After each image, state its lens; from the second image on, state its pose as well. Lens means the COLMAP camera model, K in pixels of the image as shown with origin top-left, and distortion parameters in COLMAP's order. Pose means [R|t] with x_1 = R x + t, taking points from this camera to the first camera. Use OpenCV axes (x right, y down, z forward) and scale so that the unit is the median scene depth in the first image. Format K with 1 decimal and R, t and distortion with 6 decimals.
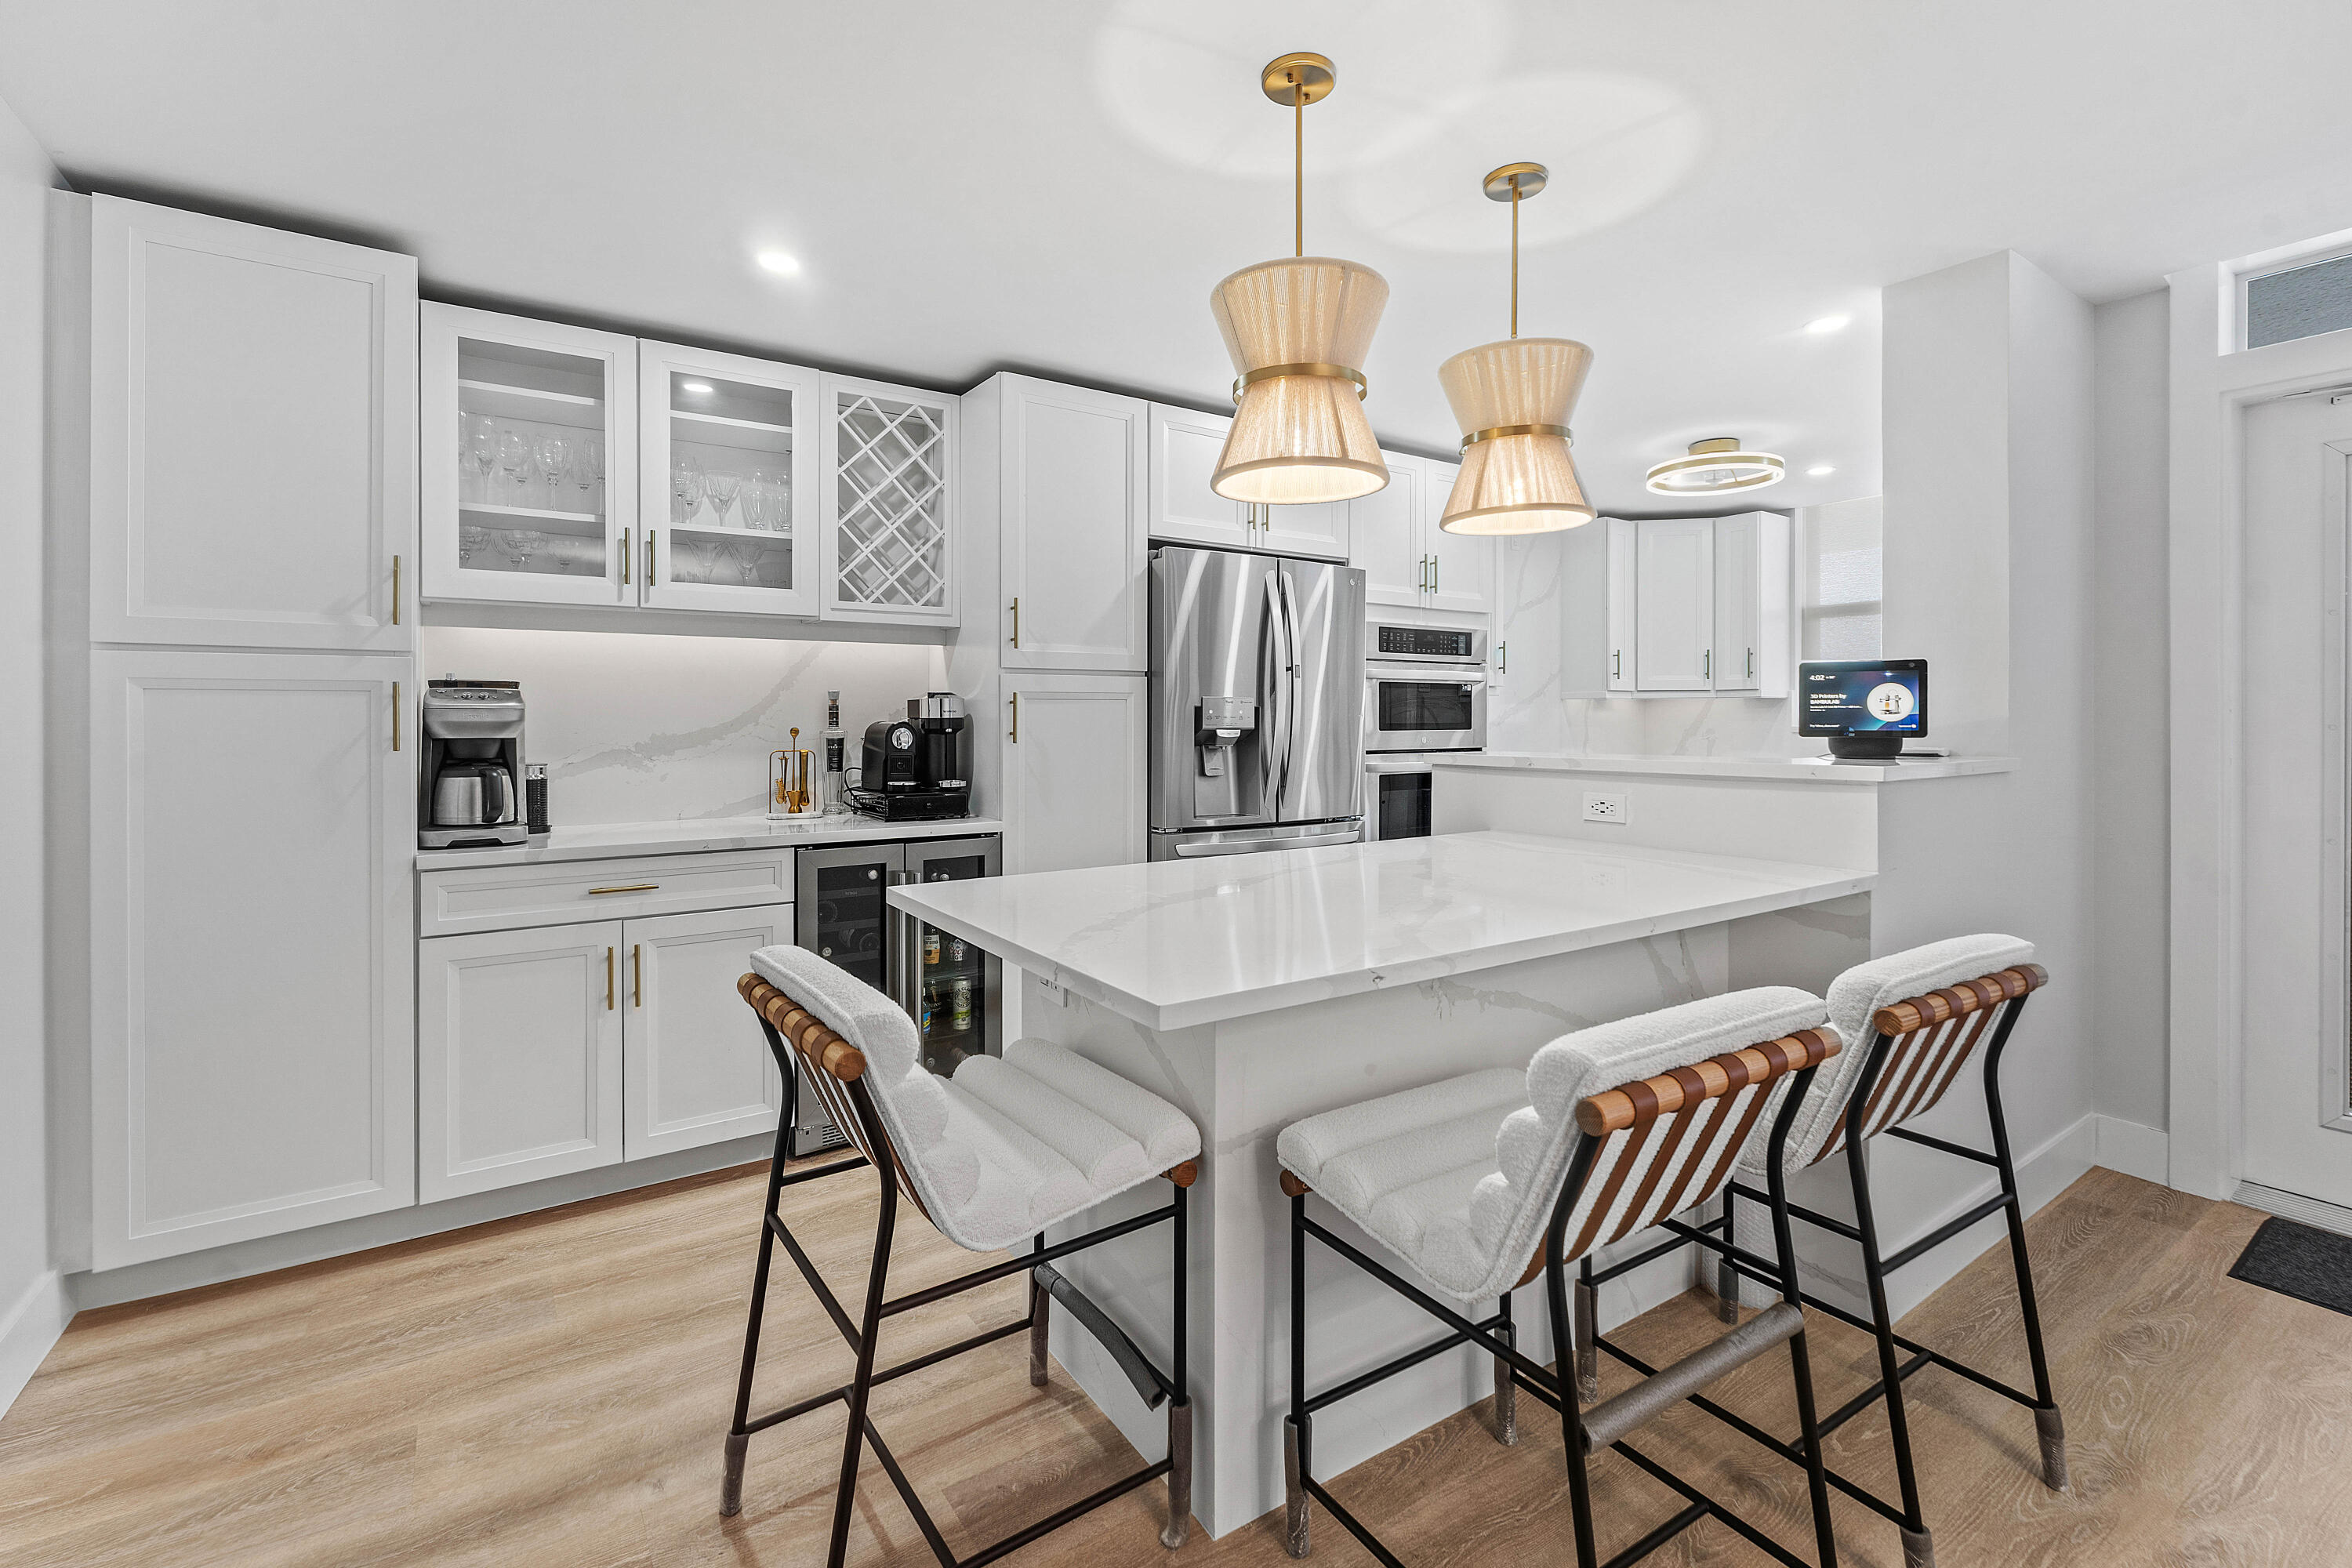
lens RADIAL K [[1035.5, 0, 1152.1], [0, 1035.5, 721.9], [0, 0, 1]] dist [0.000976, -0.002413]
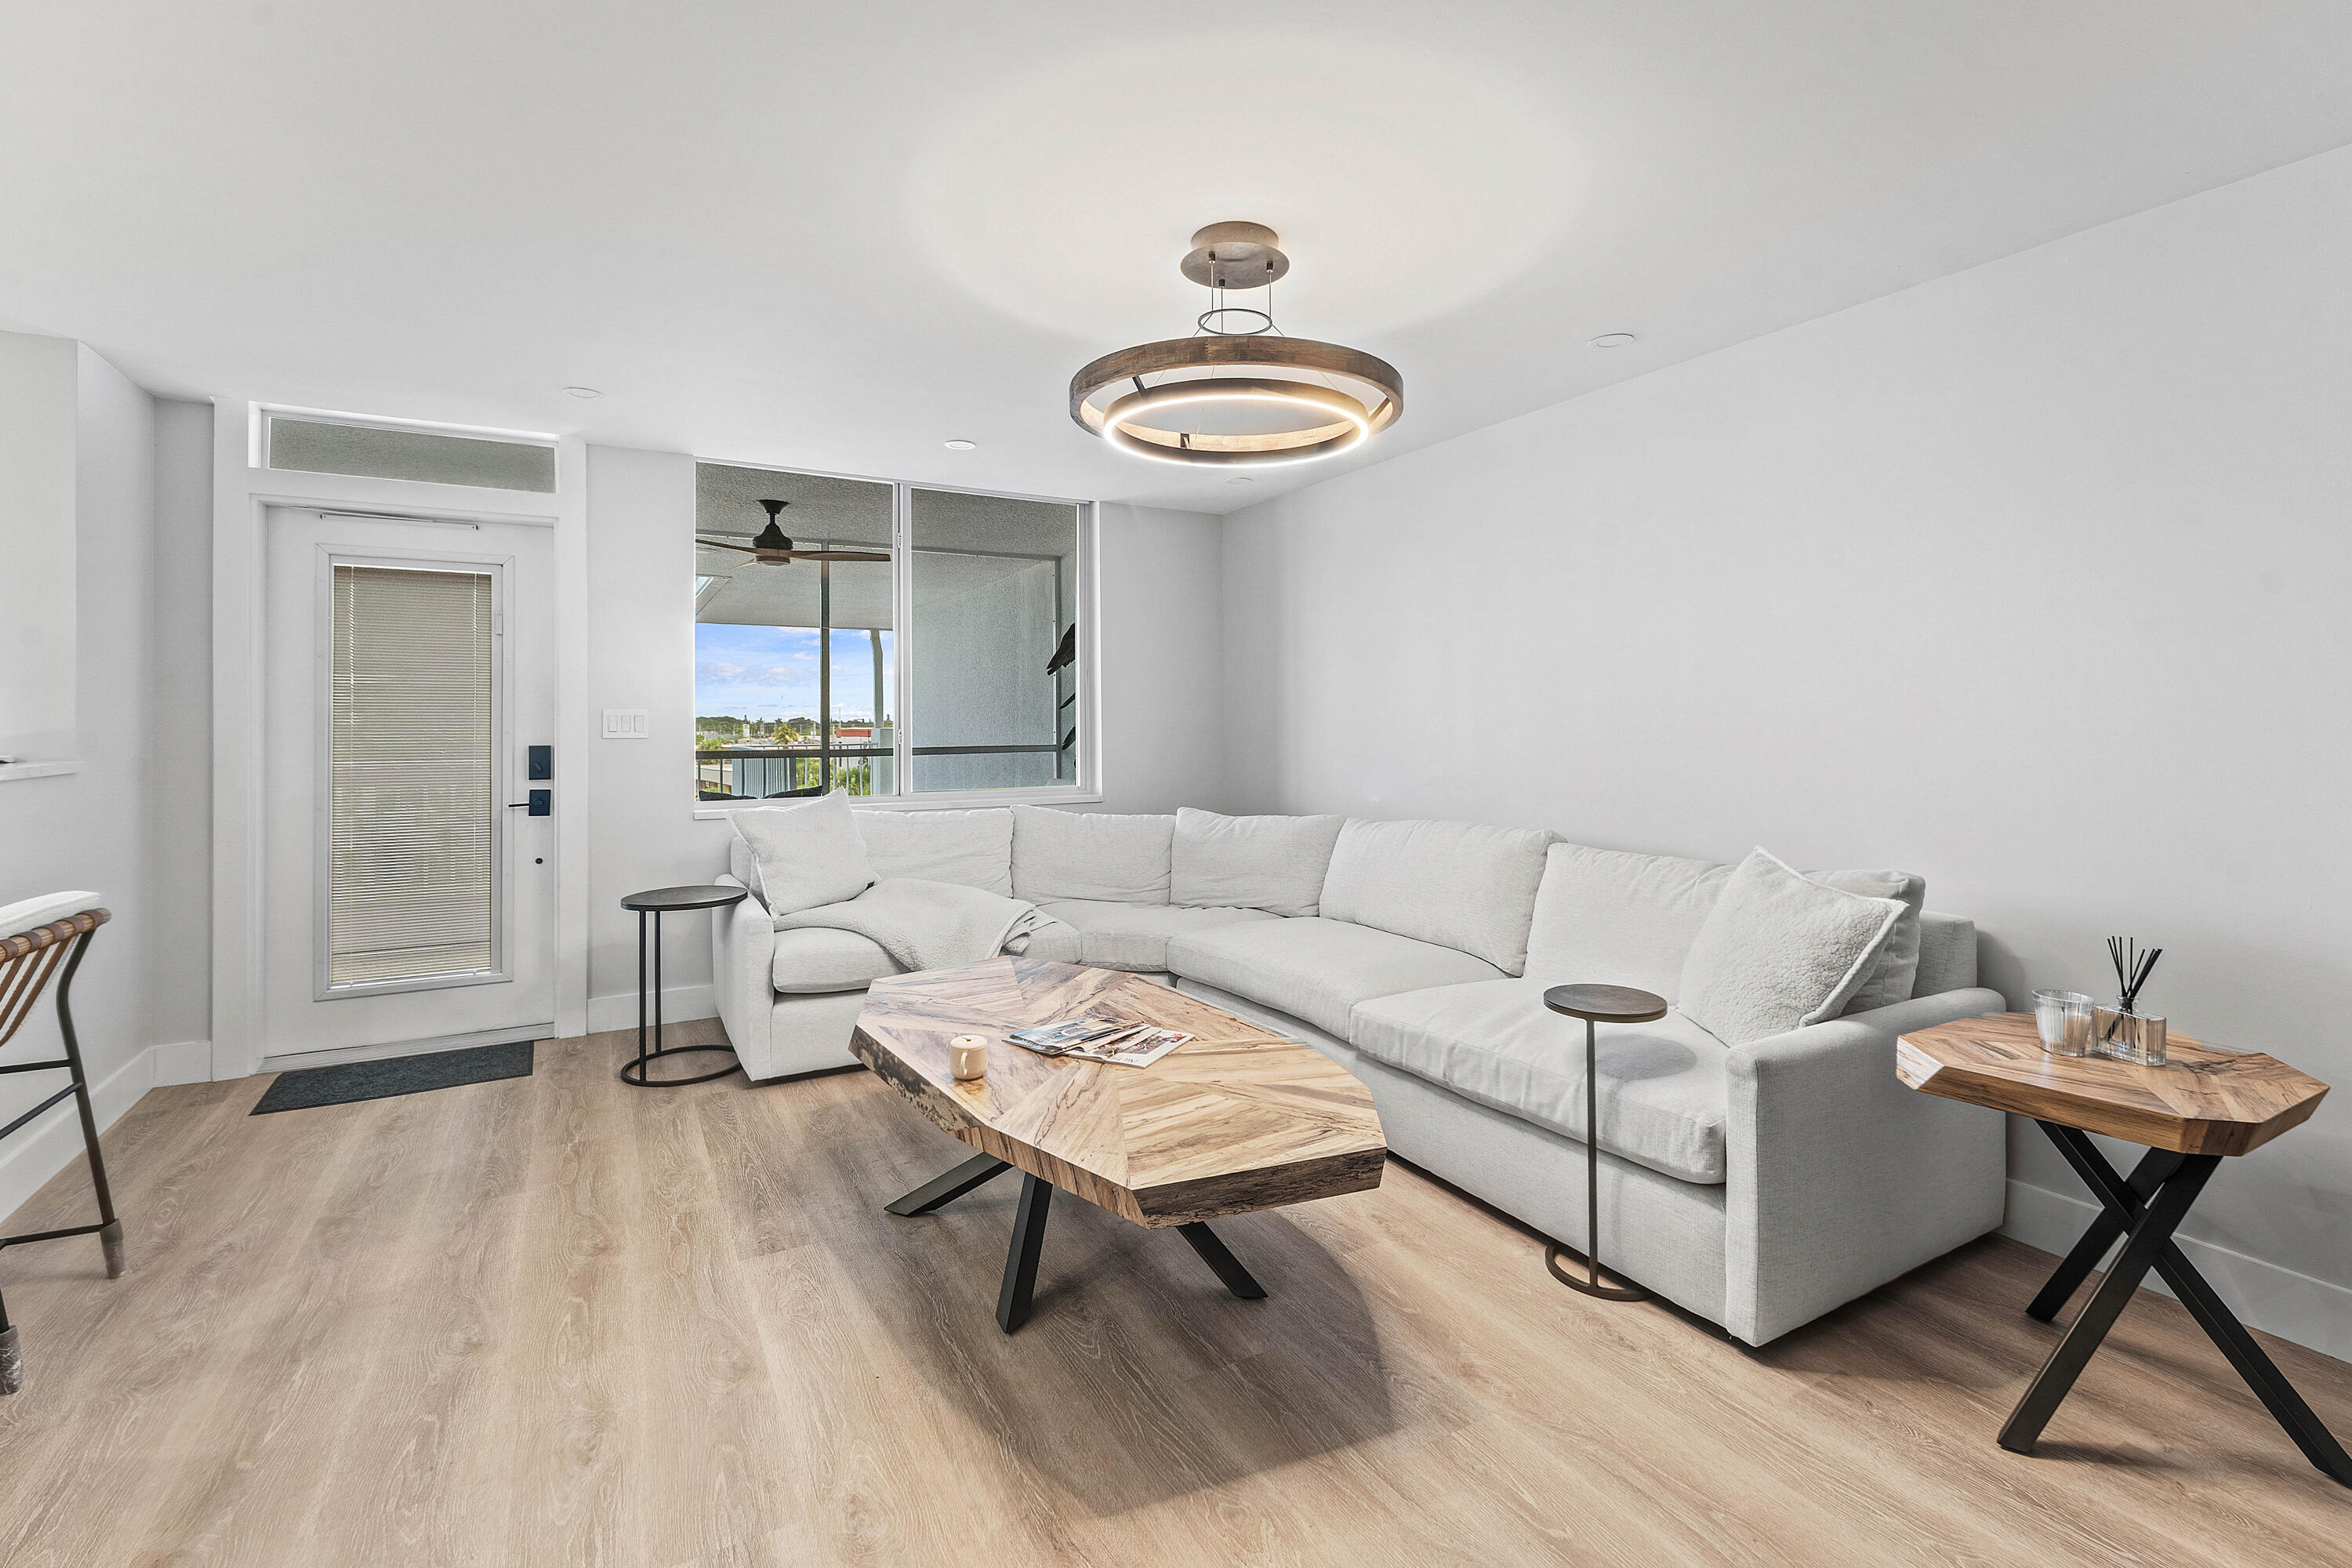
lens RADIAL K [[1035.5, 0, 1197.5], [0, 1035.5, 718.4], [0, 0, 1]] dist [0.000976, -0.002413]
pose [[0.048761, 0.006369, 0.998790, -0.280890], [0.003213, 0.999973, -0.006533, -0.003115], [-0.998805, 0.003528, 0.048739, -0.328204]]
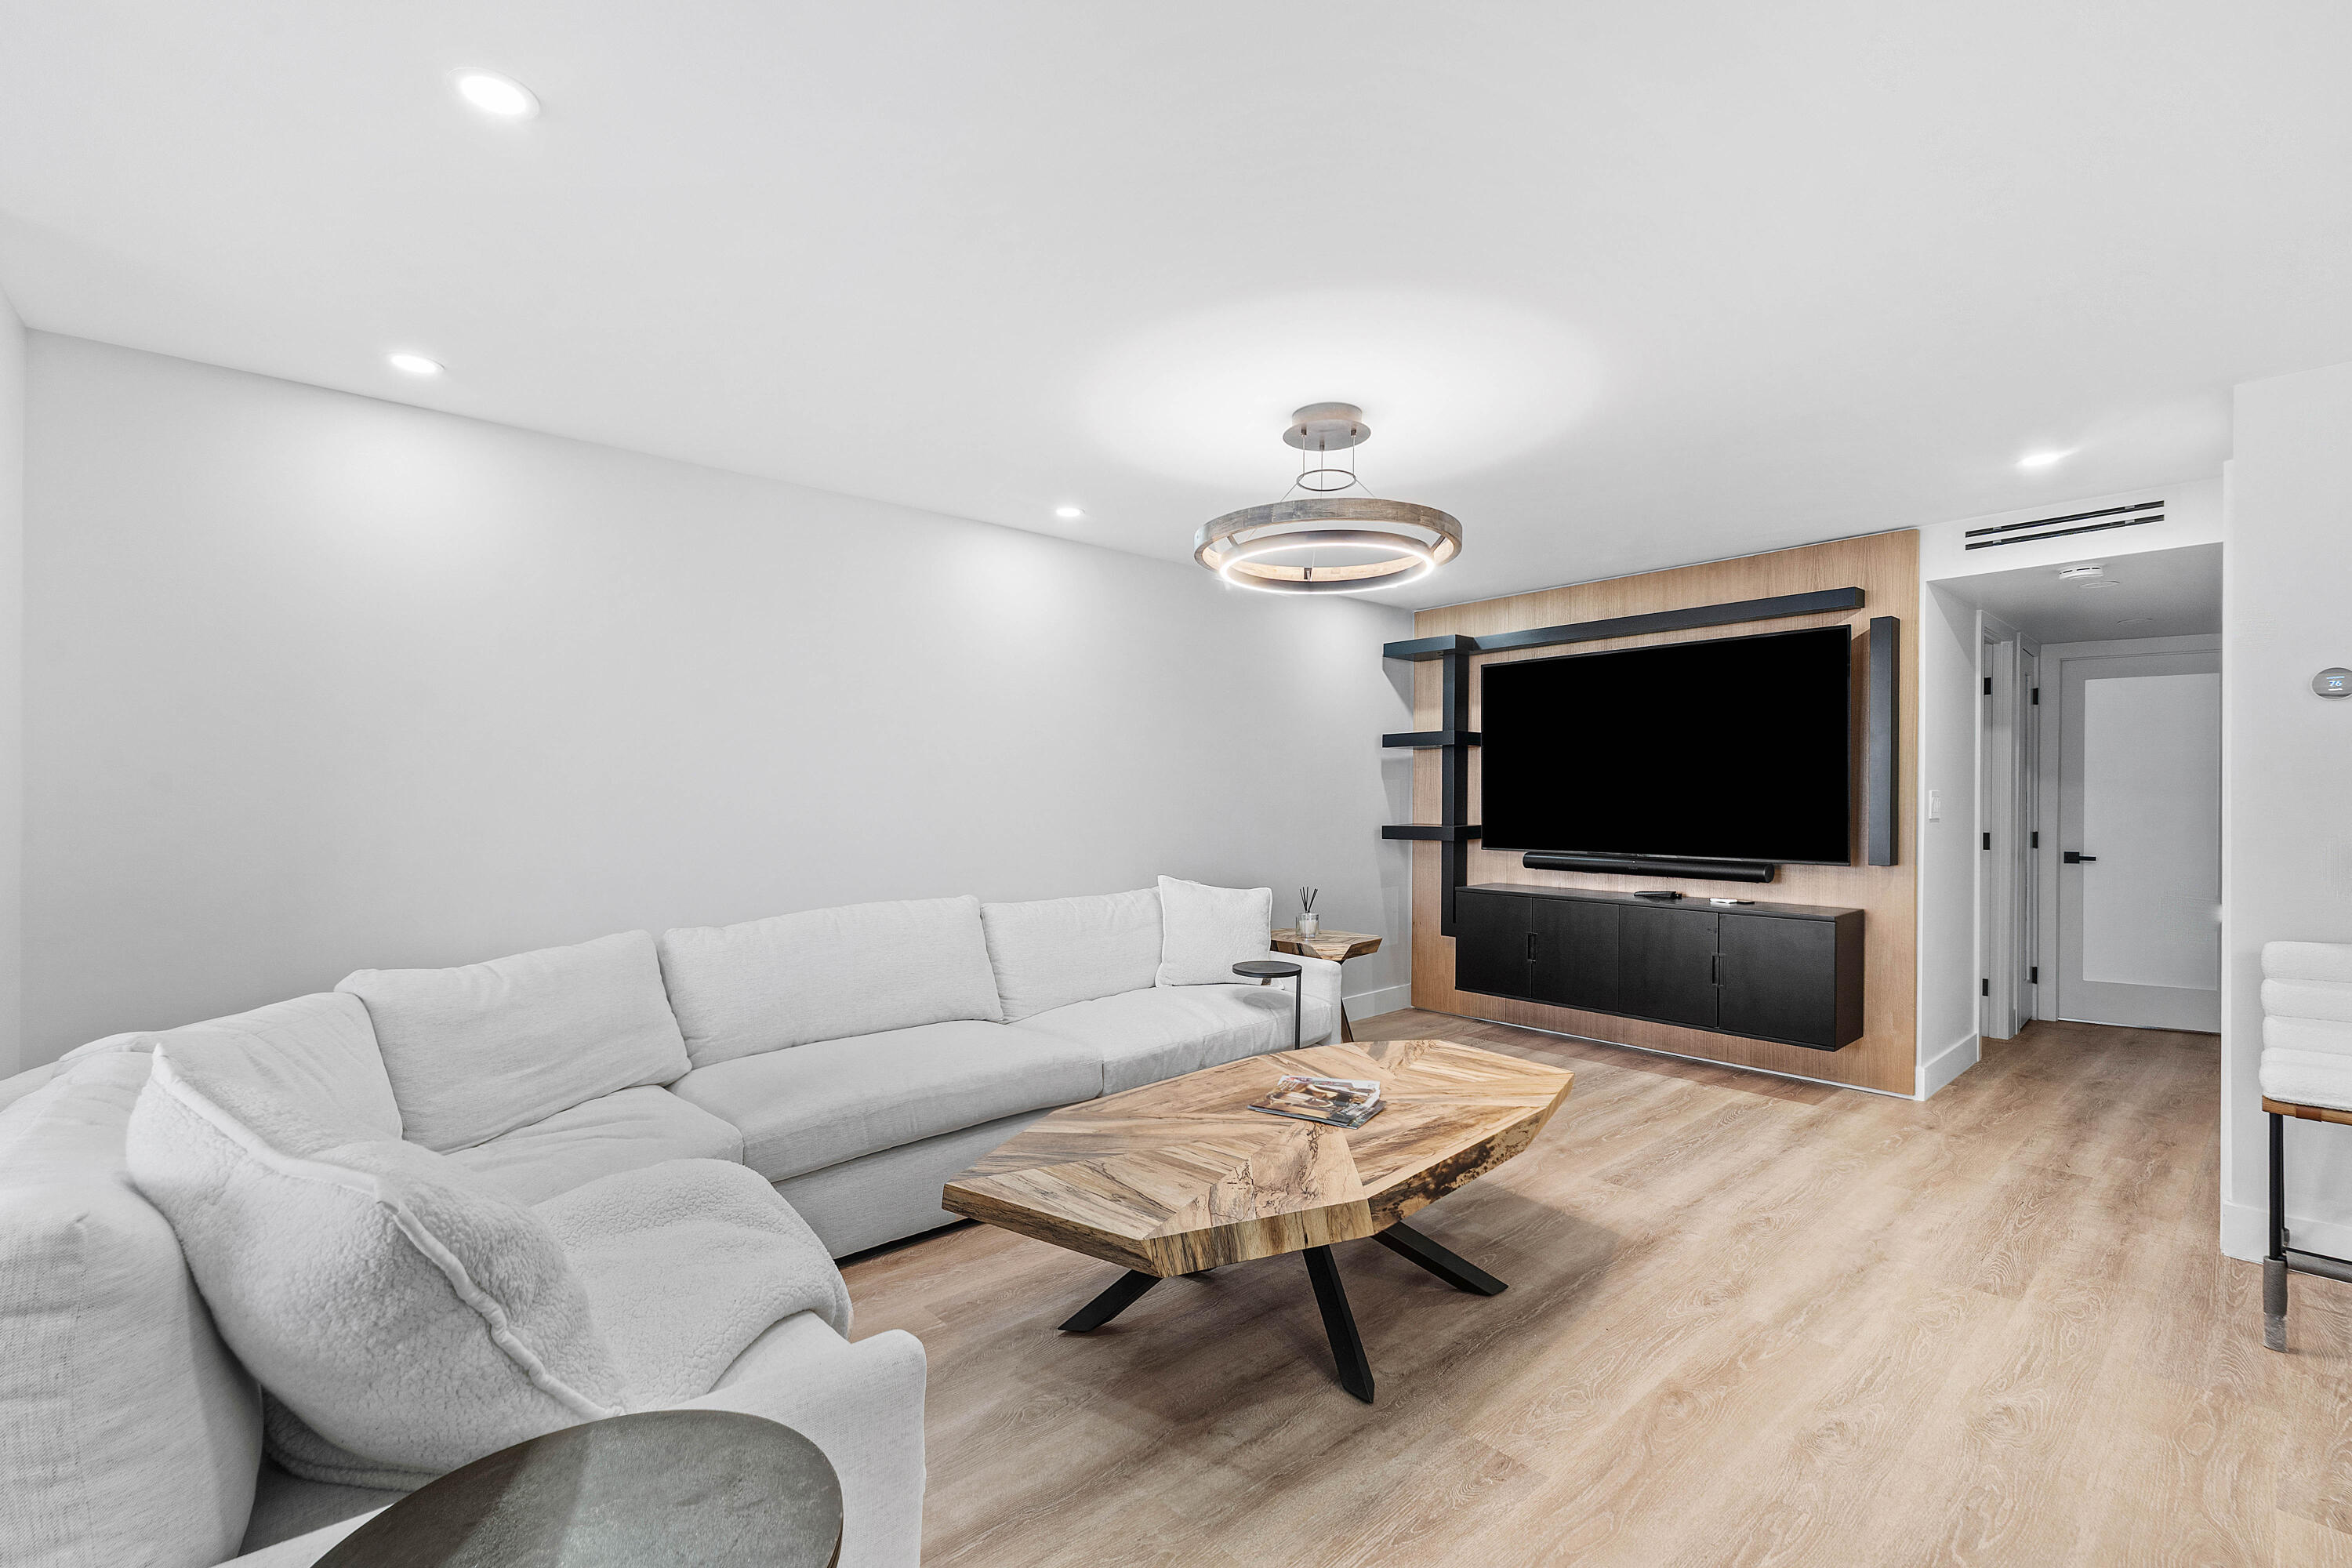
lens RADIAL K [[1035.5, 0, 1167.6], [0, 1035.5, 790.0], [0, 0, 1]] dist [0.000976, -0.002413]
pose [[-0.989562, 0.002029, -0.144092, 0.942679], [0.002151, 0.999997, -0.000689, -0.015499], [0.144091, -0.000992, -0.989564, 0.767567]]
